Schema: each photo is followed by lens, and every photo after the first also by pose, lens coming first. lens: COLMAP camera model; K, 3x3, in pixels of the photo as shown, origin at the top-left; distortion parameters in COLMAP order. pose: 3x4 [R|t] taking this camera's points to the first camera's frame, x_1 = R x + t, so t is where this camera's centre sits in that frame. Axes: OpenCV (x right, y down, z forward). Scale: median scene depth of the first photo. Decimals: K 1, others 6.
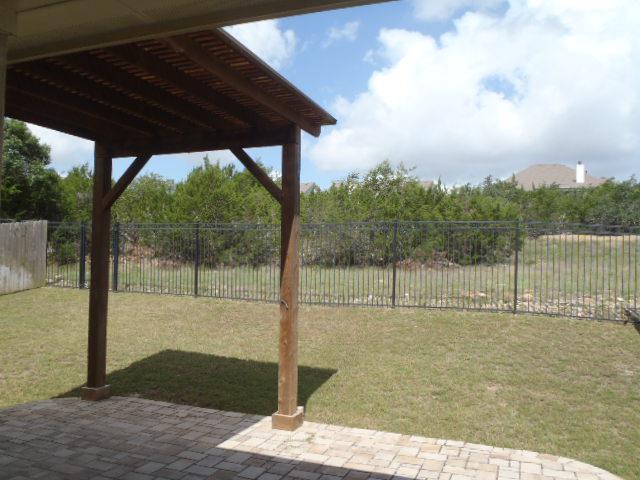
lens RADIAL K [[541.6, 0, 320.0], [0, 541.6, 240.0], [0, 0, 1]] dist [-0.045257, 0.001713]
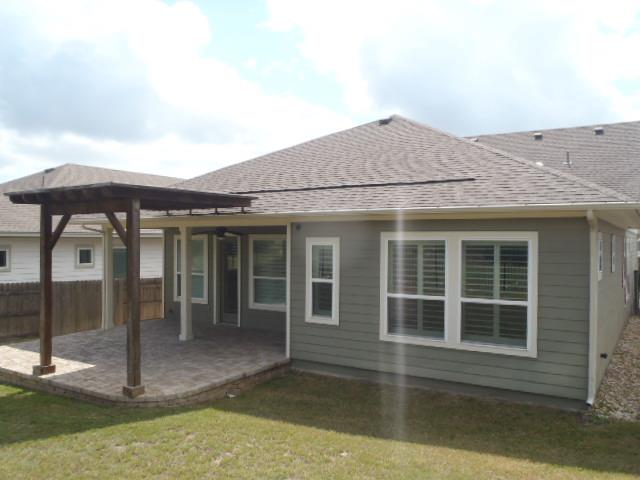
lens RADIAL K [[541.6, 0, 320.0], [0, 541.6, 240.0], [0, 0, 1]] dist [-0.045257, 0.001713]
pose [[-0.976528, -0.020591, 0.214403, -1.317780], [-0.028388, 0.999041, -0.033350, -0.061870], [-0.213510, -0.038653, -0.976176, 2.542285]]
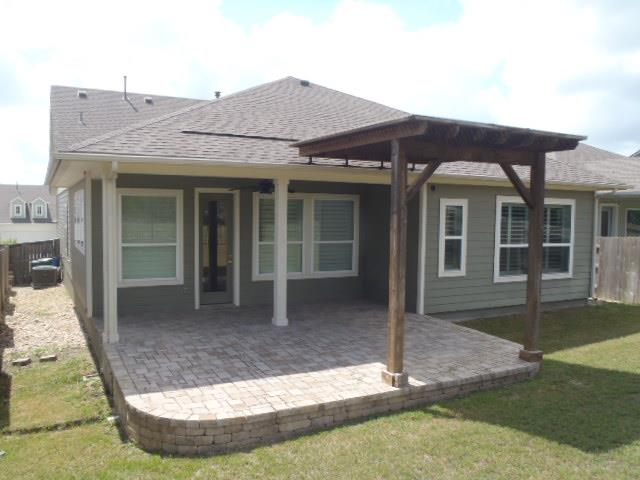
lens RADIAL K [[550.2, 0, 320.0], [0, 550.2, 240.0], [0, 0, 1]] dist [-0.043125, 0.007635]
pose [[-0.670275, 0.012204, -0.742013, 0.997145], [0.000063, 0.999866, 0.016387, -0.008277], [0.742113, 0.010937, -0.670186, 1.715311]]
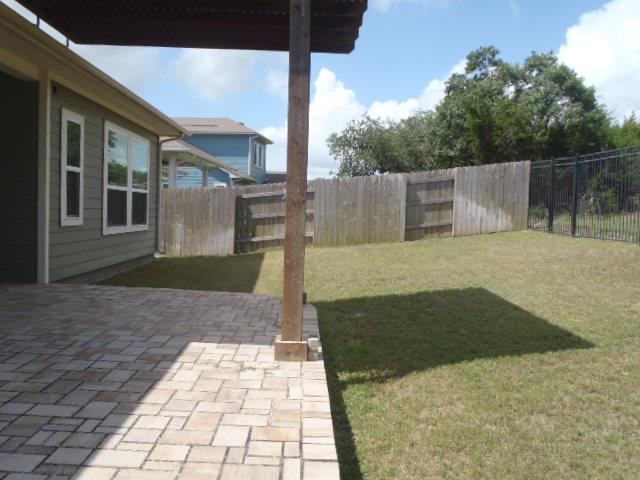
lens RADIAL K [[541.6, 0, 320.0], [0, 541.6, 240.0], [0, 0, 1]] dist [-0.045257, 0.001713]
pose [[0.373730, 0.043072, -0.926537, 0.657192], [0.008854, 0.998710, 0.049998, 0.140630], [0.927495, -0.026890, 0.372866, 0.749696]]
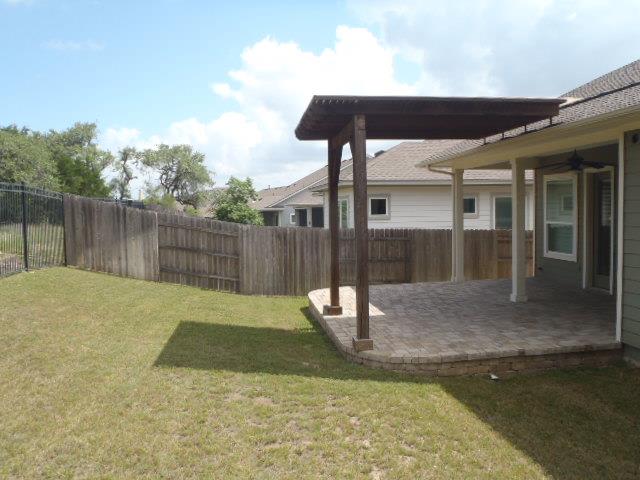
lens RADIAL K [[550.2, 0, 320.0], [0, 550.2, 240.0], [0, 0, 1]] dist [-0.043125, 0.007635]
pose [[-0.468057, -0.062815, 0.881463, -1.586106], [-0.025575, 0.998016, 0.057540, 0.006202], [-0.883328, 0.004389, -0.468735, 1.860855]]
